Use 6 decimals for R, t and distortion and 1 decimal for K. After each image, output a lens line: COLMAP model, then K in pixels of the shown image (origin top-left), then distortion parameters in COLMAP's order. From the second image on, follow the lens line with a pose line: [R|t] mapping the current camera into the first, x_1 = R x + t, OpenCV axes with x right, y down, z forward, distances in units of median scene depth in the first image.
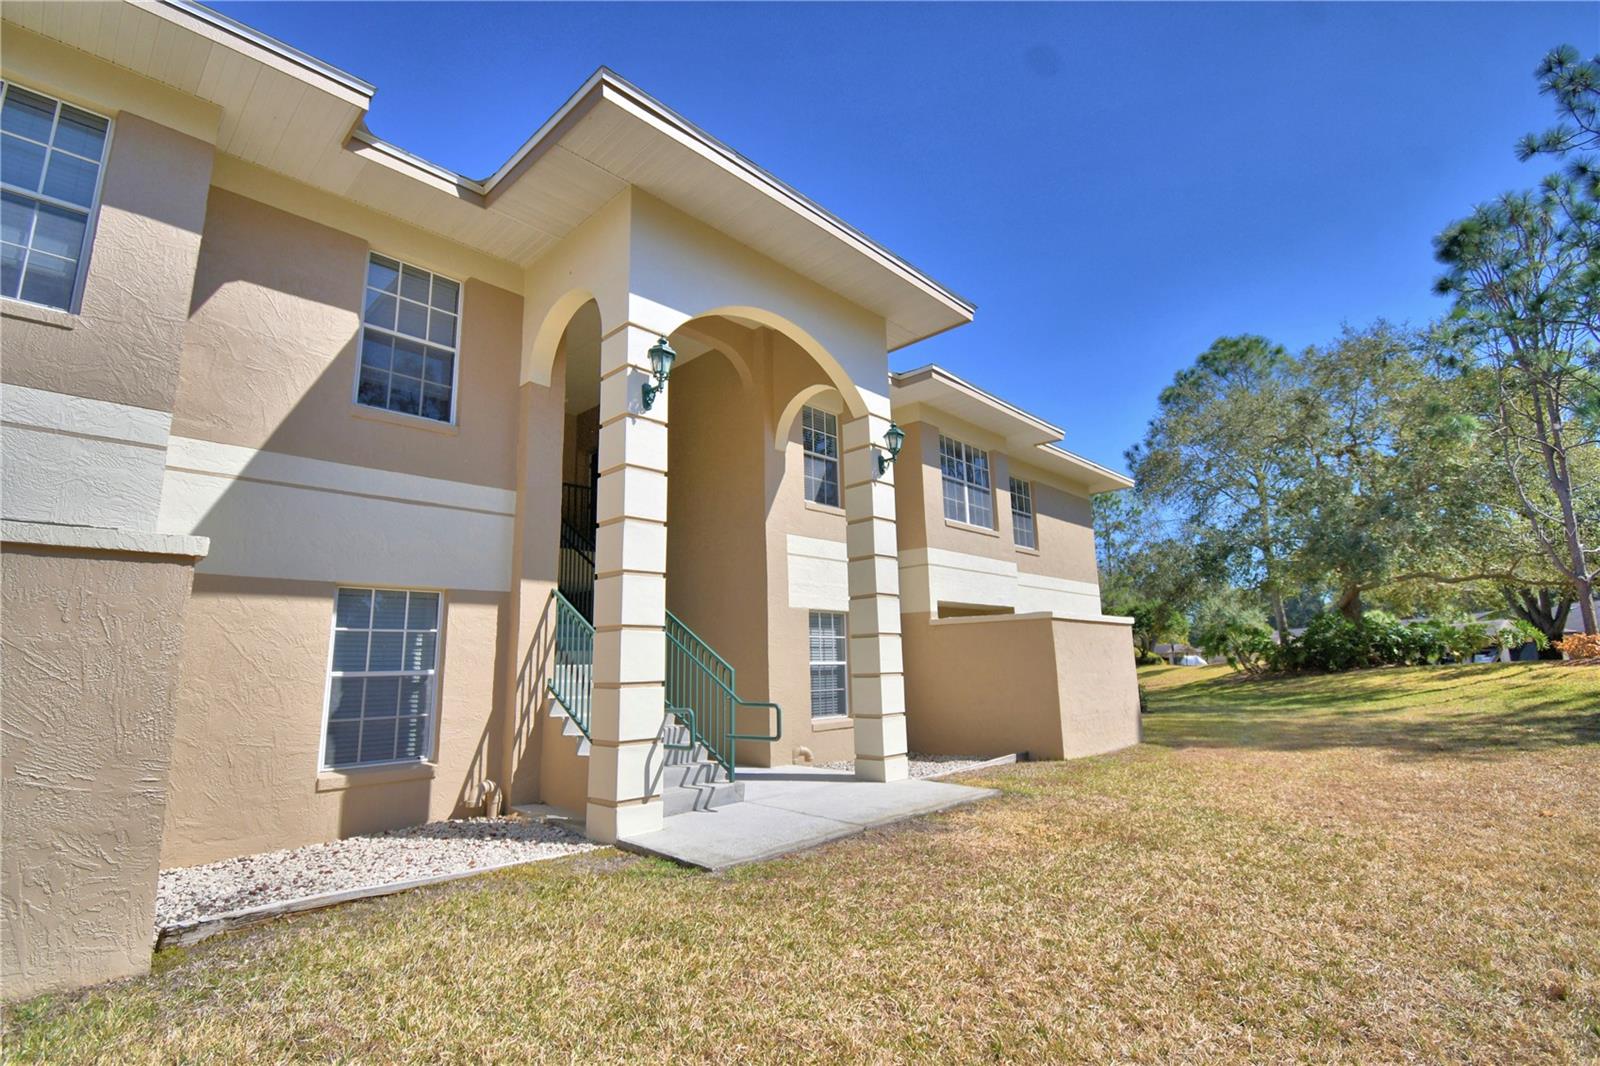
lens RADIAL K [[721.3, 0, 788.0], [0, 721.3, 532.4], [0, 0, 1]] dist [0.018255, -0.023348]
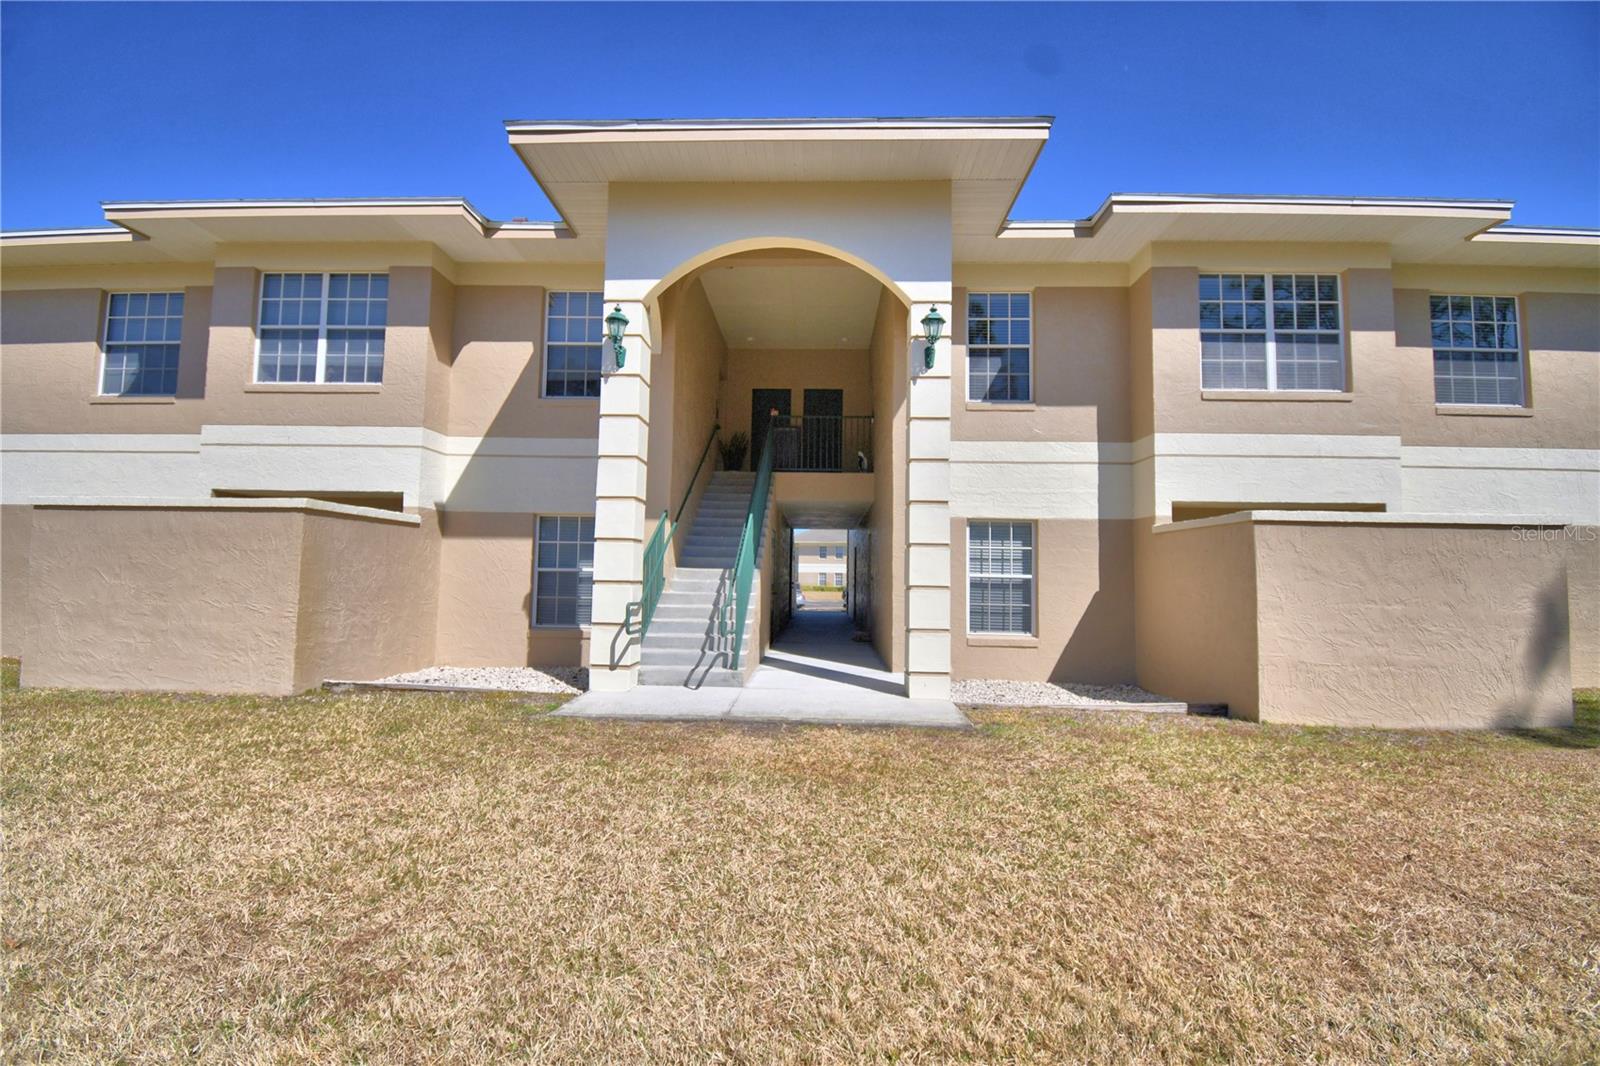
lens RADIAL K [[693.4, 0, 793.6], [0, 693.4, 544.0], [0, 0, 1]] dist [0.000250, -0.018214]
pose [[0.671107, 0.001170, -0.741360, 0.575090], [0.104767, 0.989813, 0.096401, 0.030034], [0.733921, -0.142365, 0.664148, 0.243359]]
